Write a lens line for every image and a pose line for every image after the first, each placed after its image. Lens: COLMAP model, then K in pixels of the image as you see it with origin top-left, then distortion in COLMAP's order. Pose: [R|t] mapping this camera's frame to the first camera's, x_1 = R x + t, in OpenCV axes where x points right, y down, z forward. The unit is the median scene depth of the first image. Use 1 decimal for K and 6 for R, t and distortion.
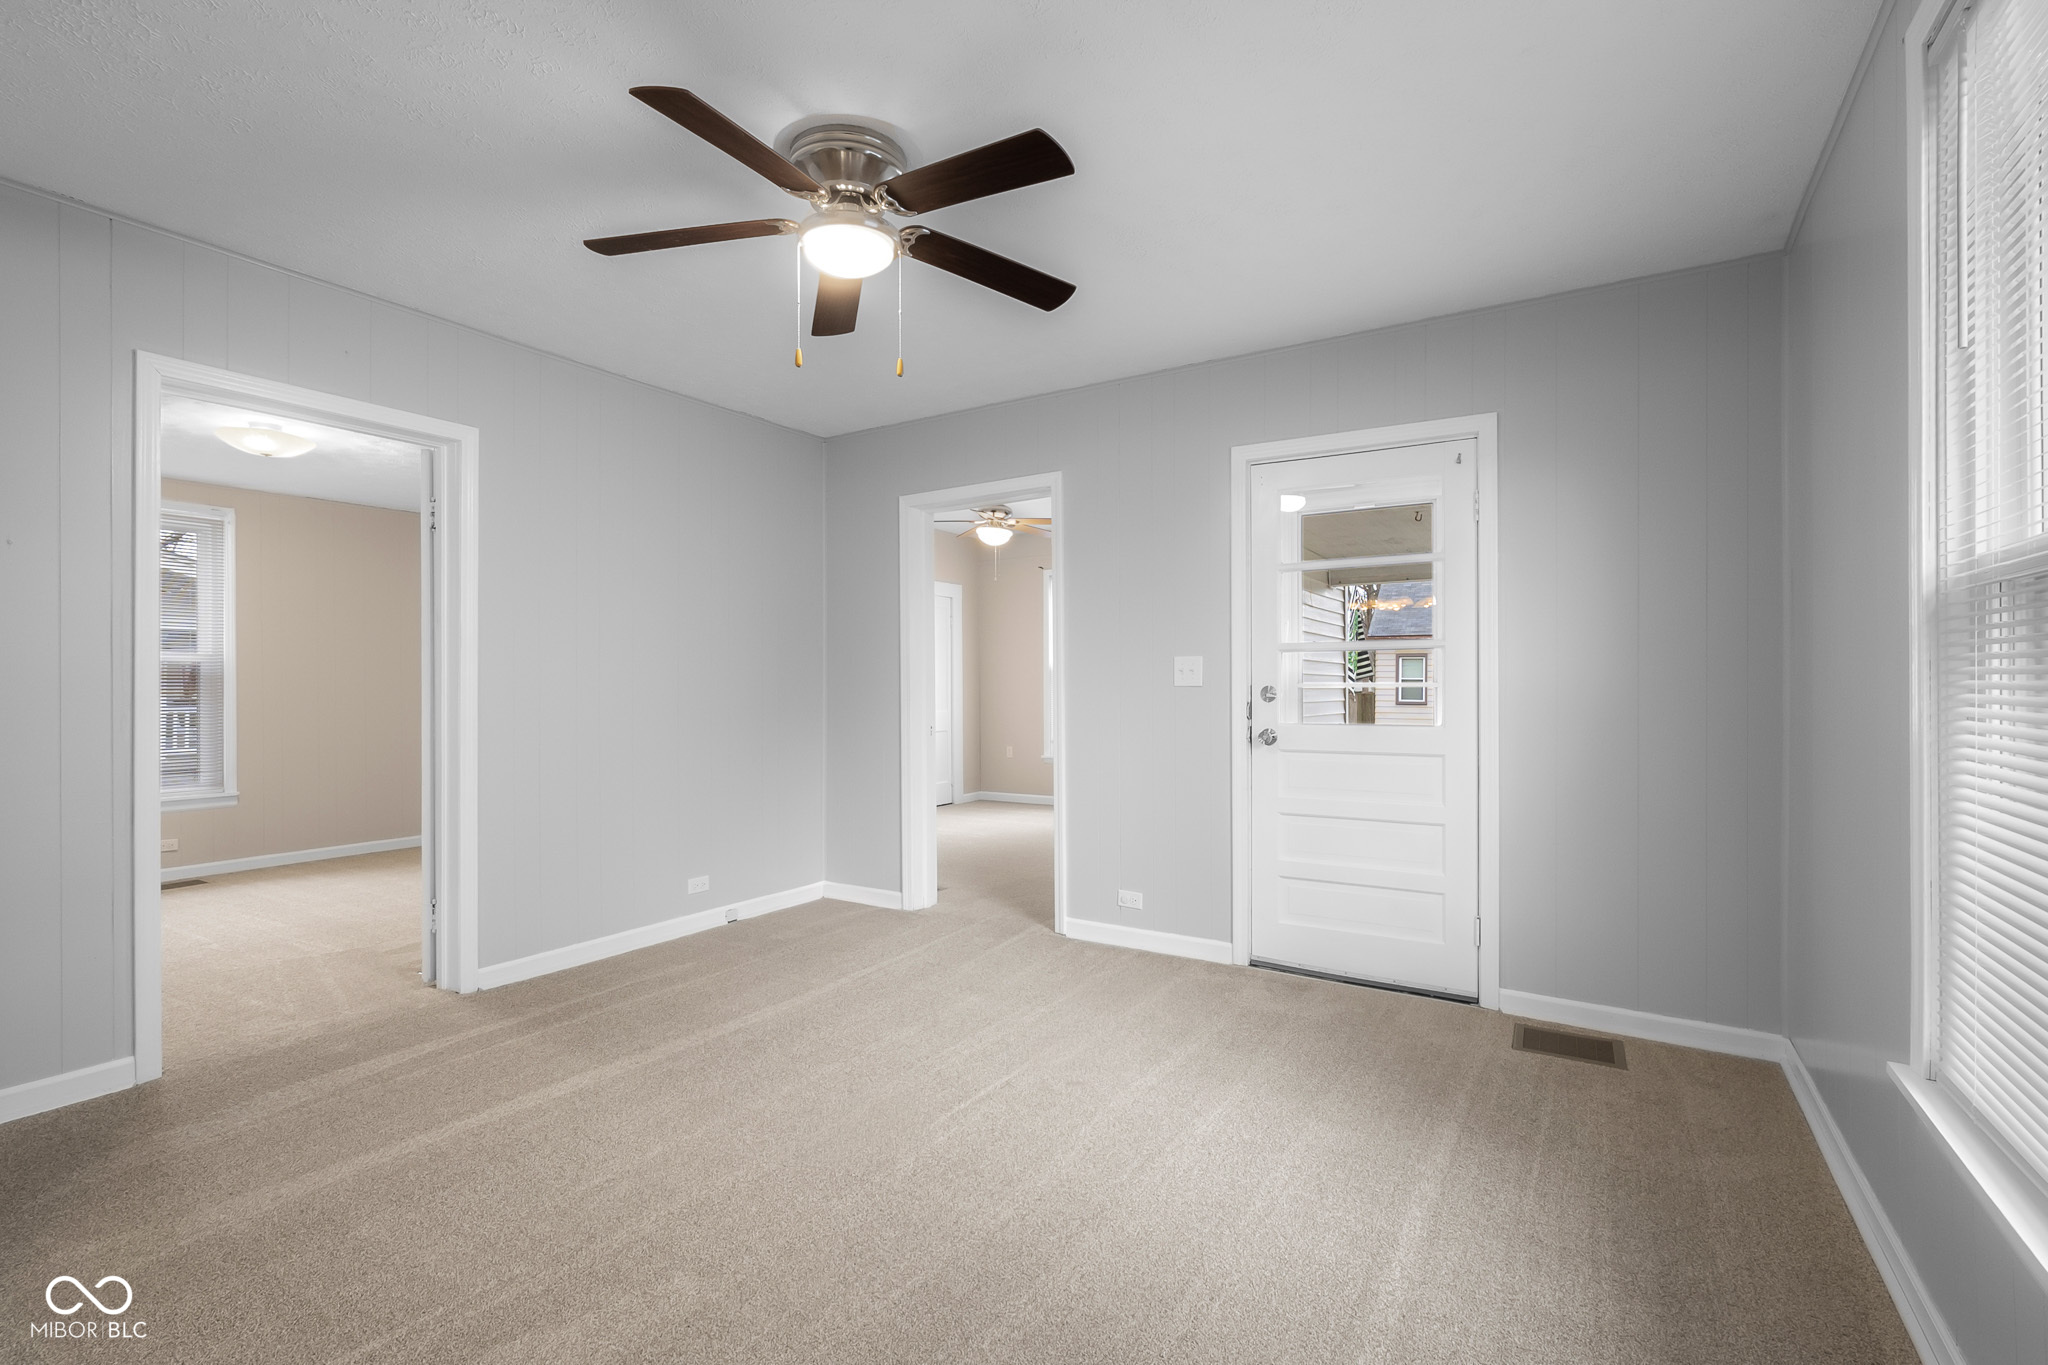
lens RADIAL K [[905.6, 0, 1049.6], [0, 905.6, 687.7], [0, 0, 1]] dist [-0.003679, -0.000020]
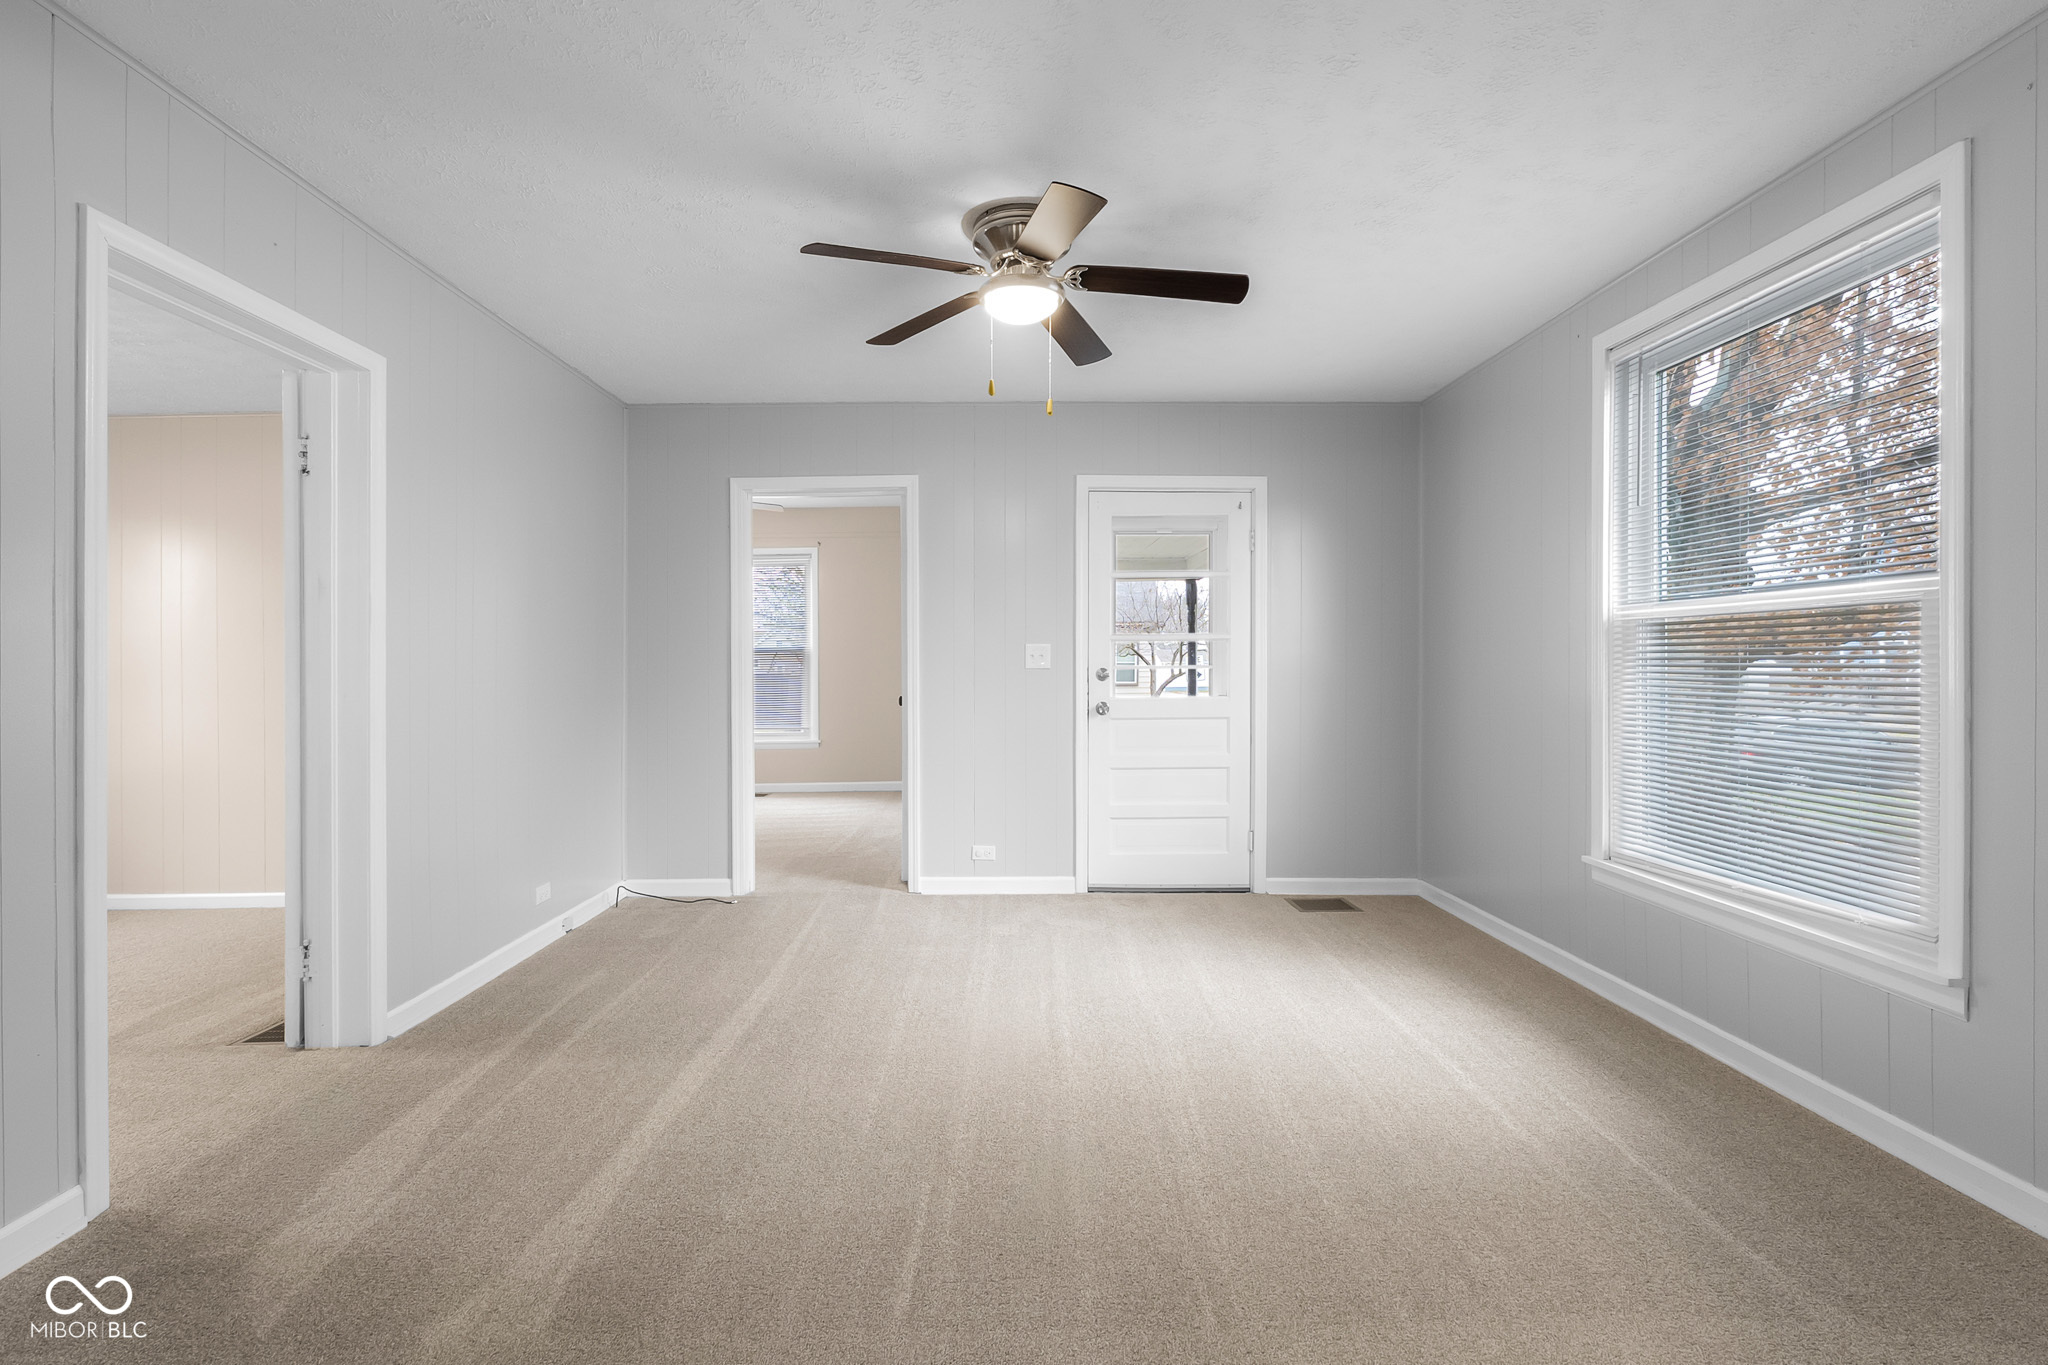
lens RADIAL K [[905.6, 0, 1024.2], [0, 905.6, 676.8], [0, 0, 1]] dist [-0.003679, -0.000020]
pose [[0.844776, -0.008209, 0.535058, -0.558565], [0.006619, 0.999966, 0.004890, 0.003735], [-0.535080, -0.000589, 0.844801, -0.007661]]
